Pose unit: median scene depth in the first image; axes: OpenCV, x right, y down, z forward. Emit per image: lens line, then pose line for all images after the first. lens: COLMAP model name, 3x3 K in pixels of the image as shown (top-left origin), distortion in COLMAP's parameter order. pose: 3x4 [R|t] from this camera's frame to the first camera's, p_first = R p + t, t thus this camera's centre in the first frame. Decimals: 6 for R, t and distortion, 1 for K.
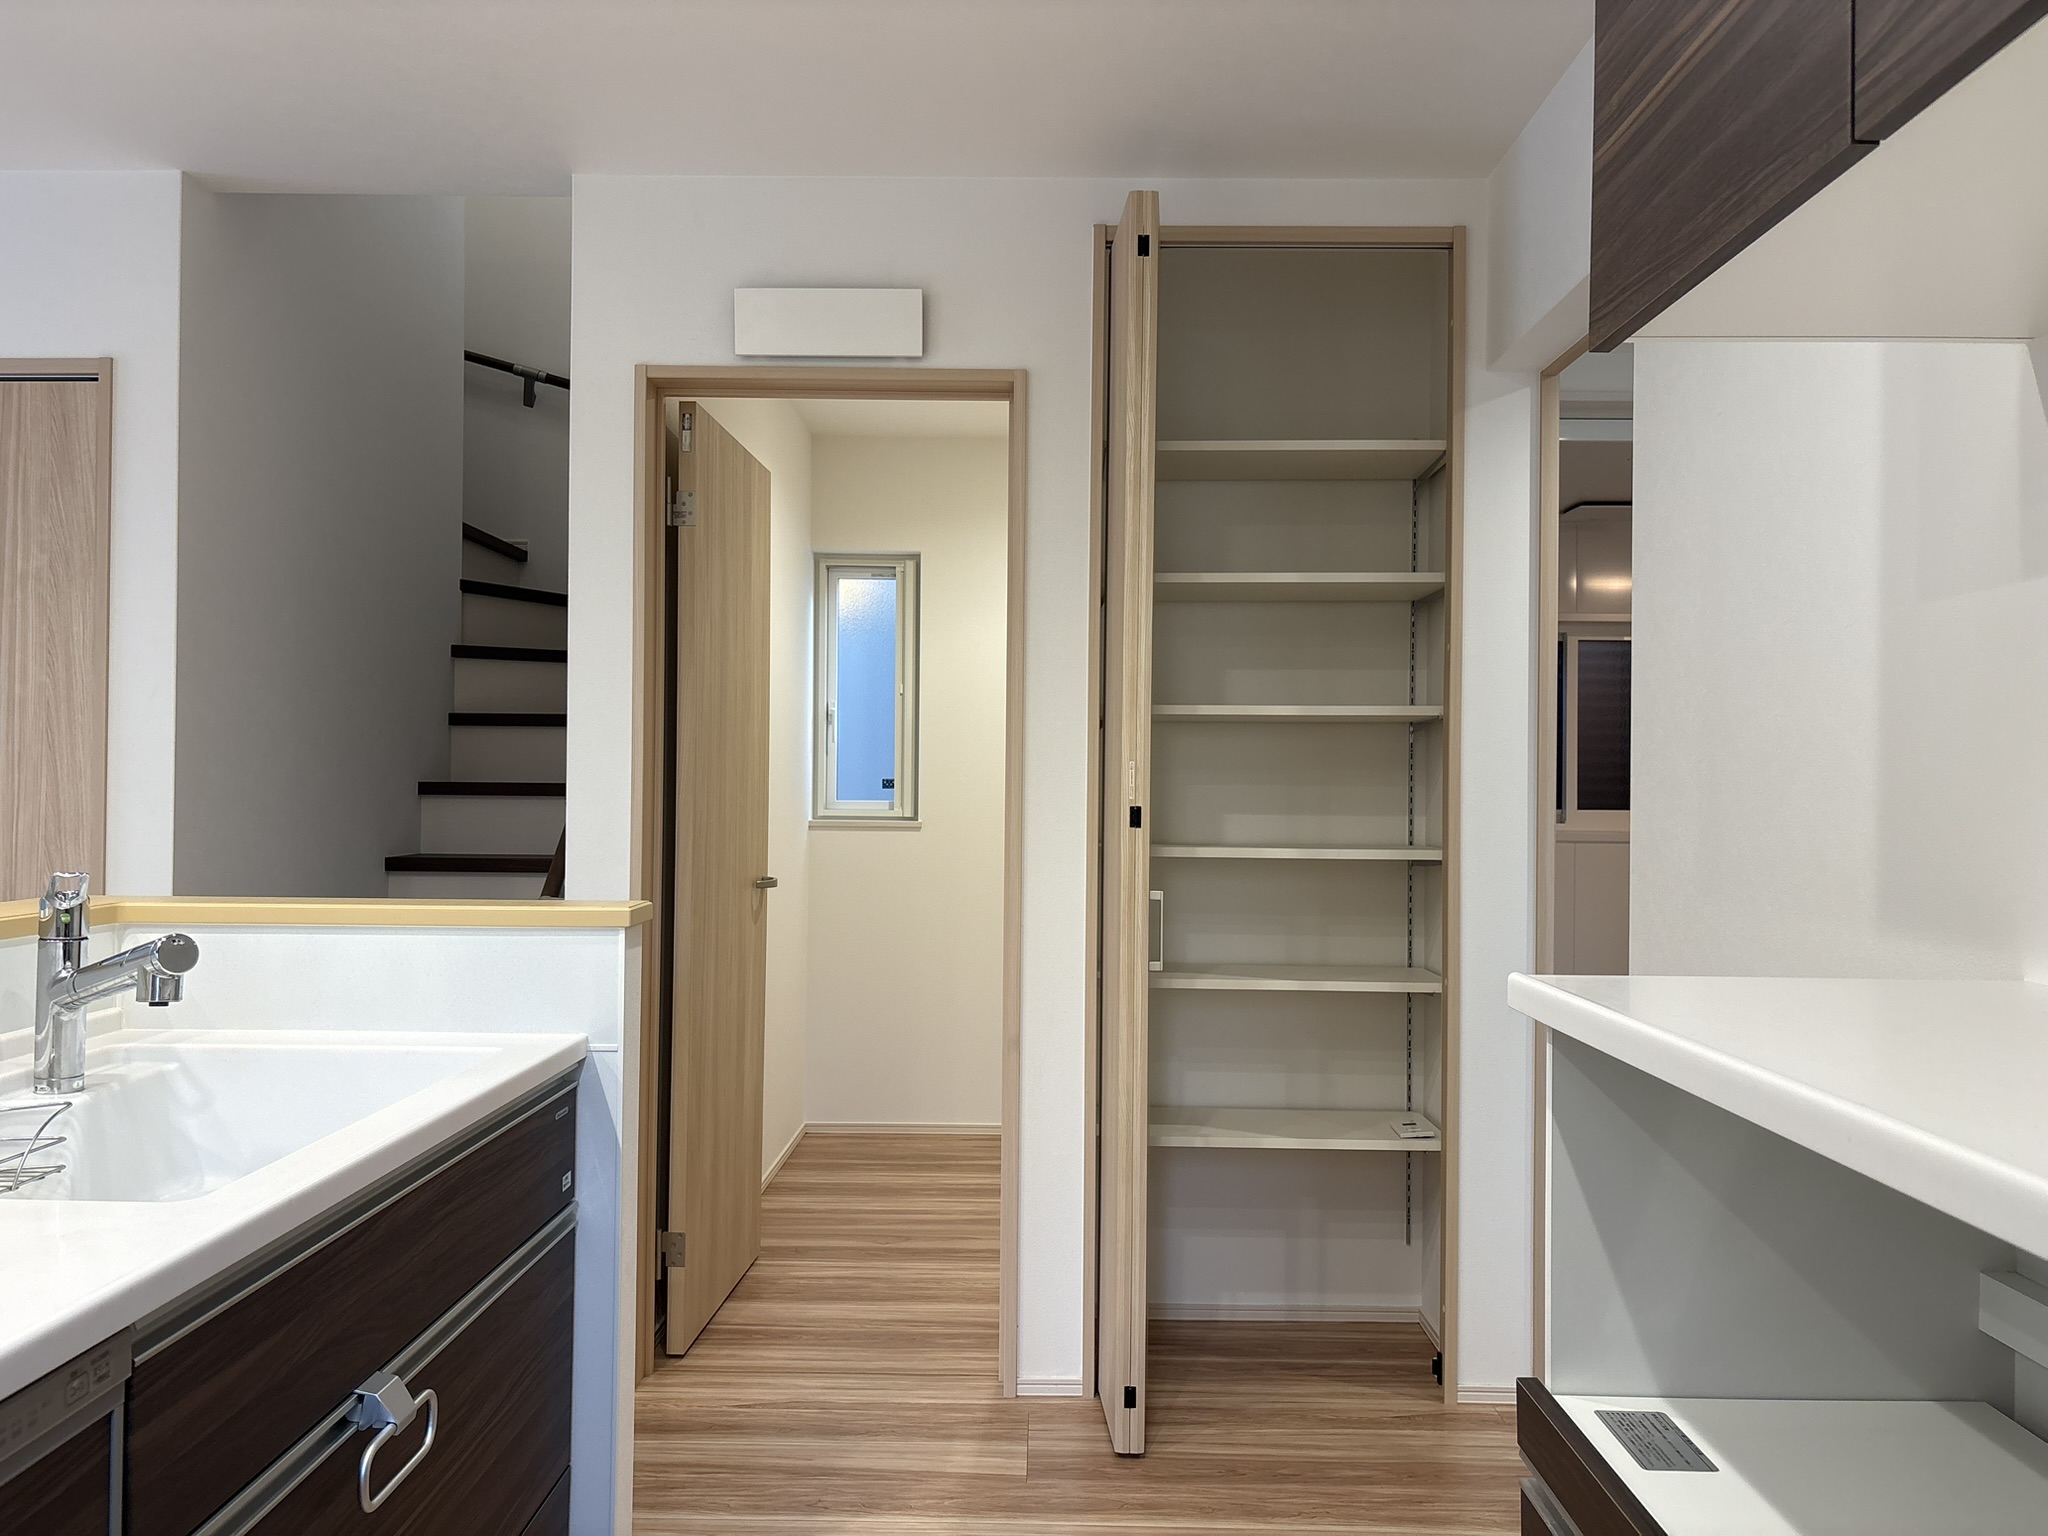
lens RADIAL K [[1548.6, 0, 1024.8], [0, 1548.6, 769.4], [0, 0, 1]] dist [0.048482, -0.060169]
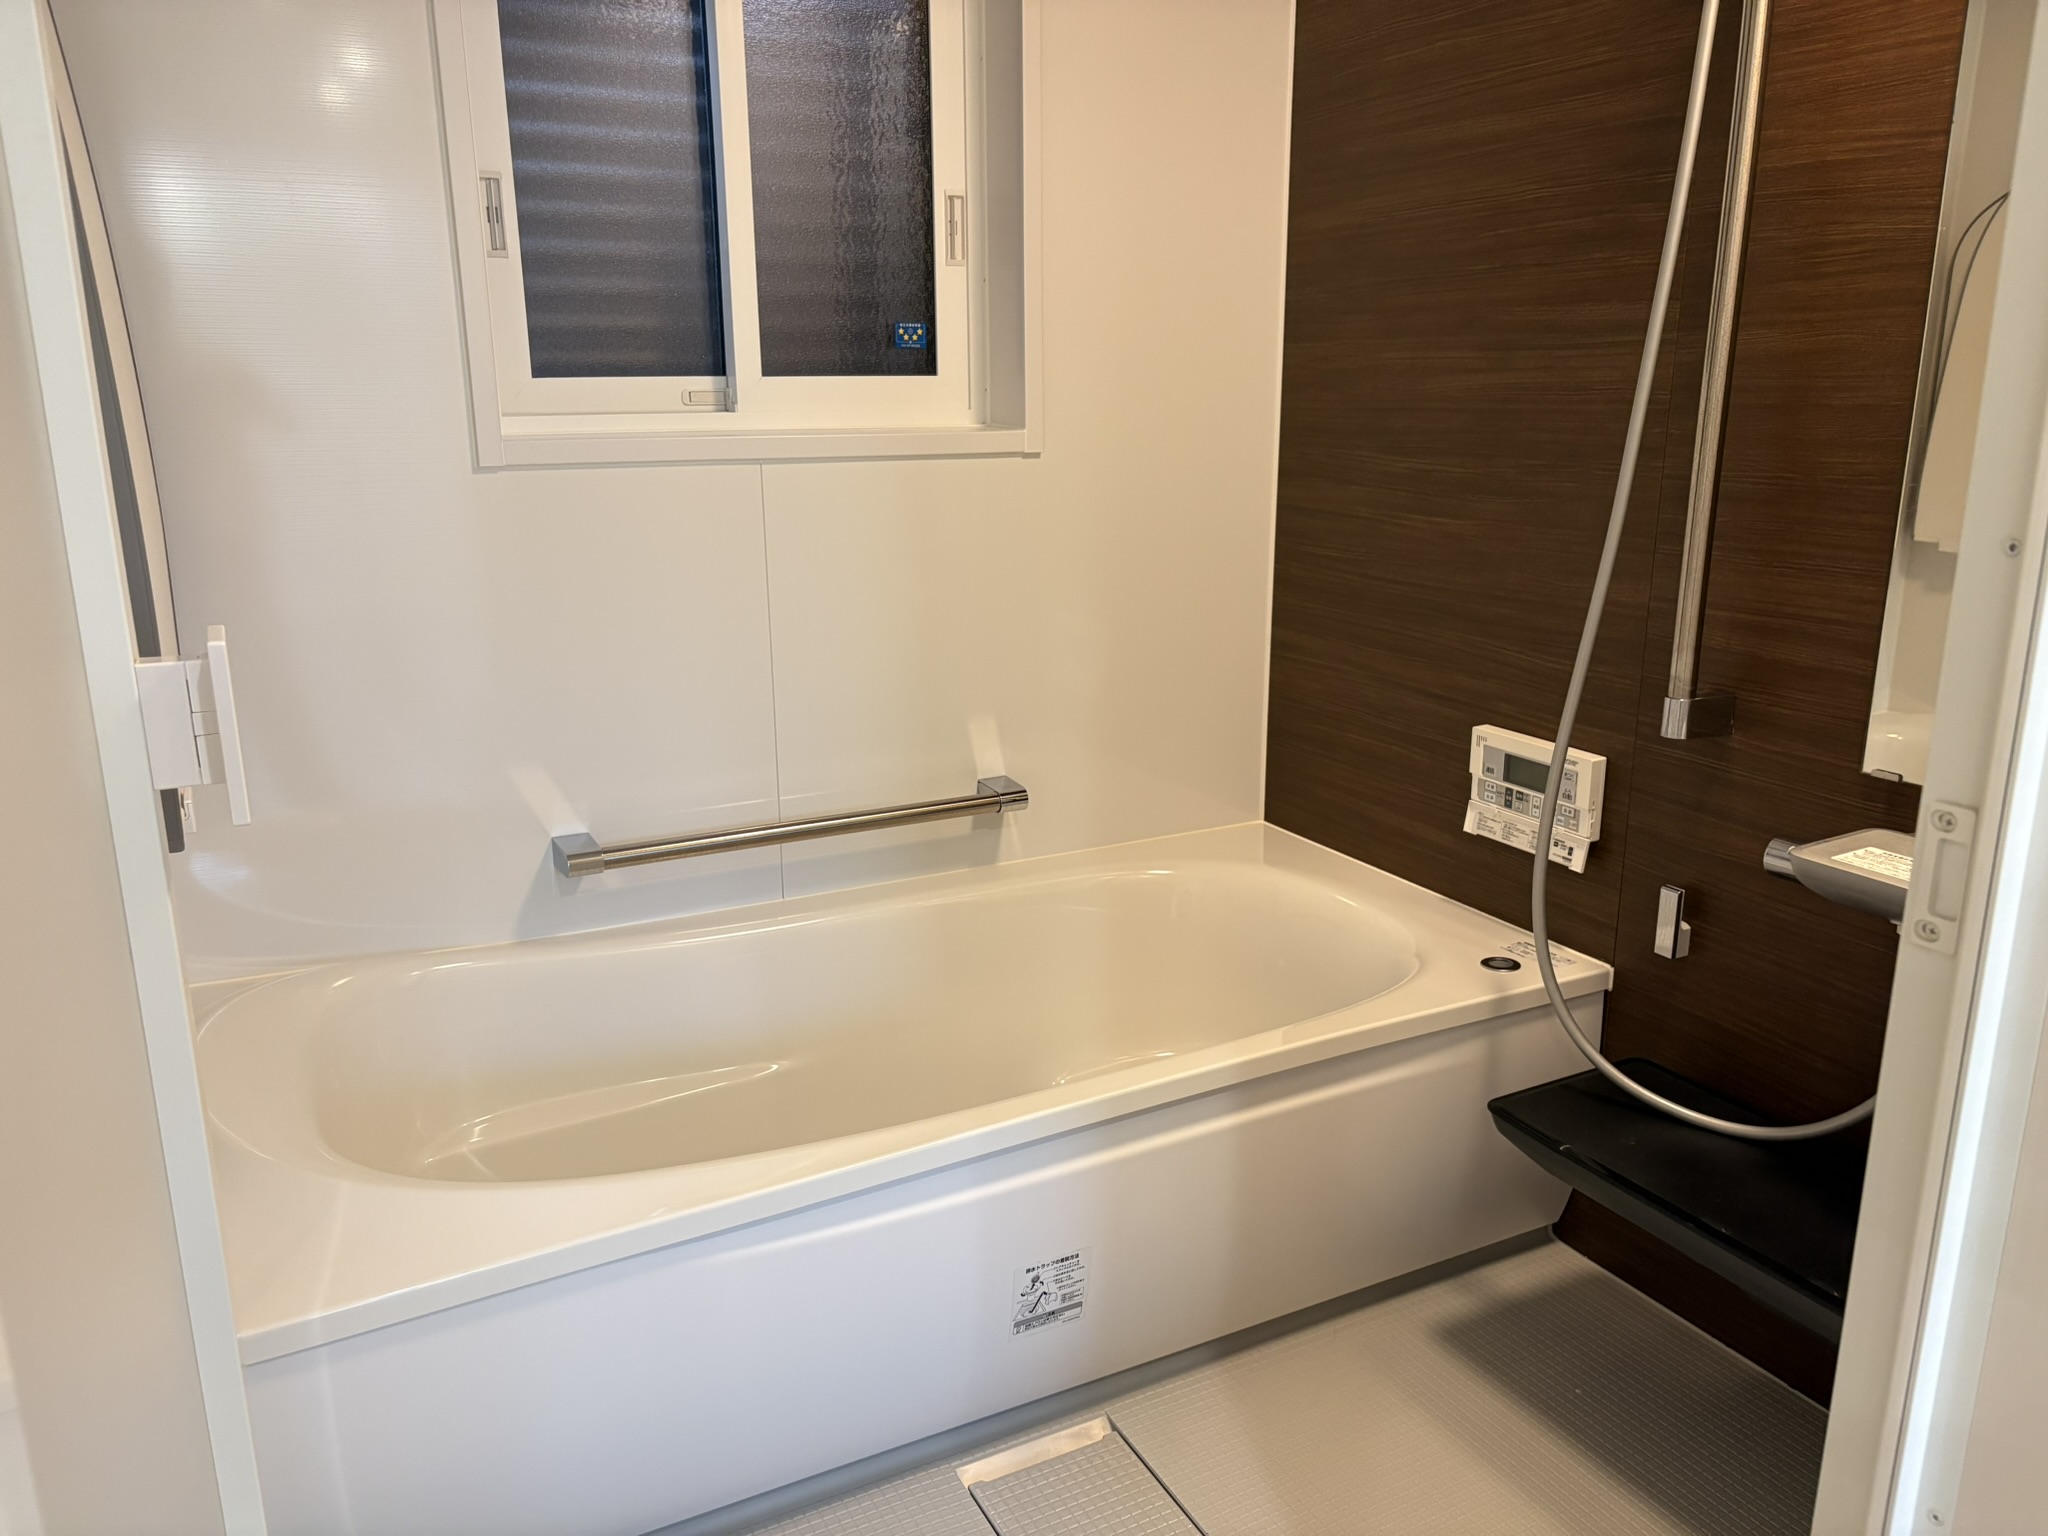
lens RADIAL K [[1548.6, 0, 1024.5], [0, 1548.6, 769.4], [0, 0, 1]] dist [0.048482, -0.060169]
pose [[0.875347, -0.133493, 0.464701, 0.310383], [0.004475, 0.963325, 0.268302, 0.024087], [-0.483474, -0.232778, 0.843841, 0.877774]]
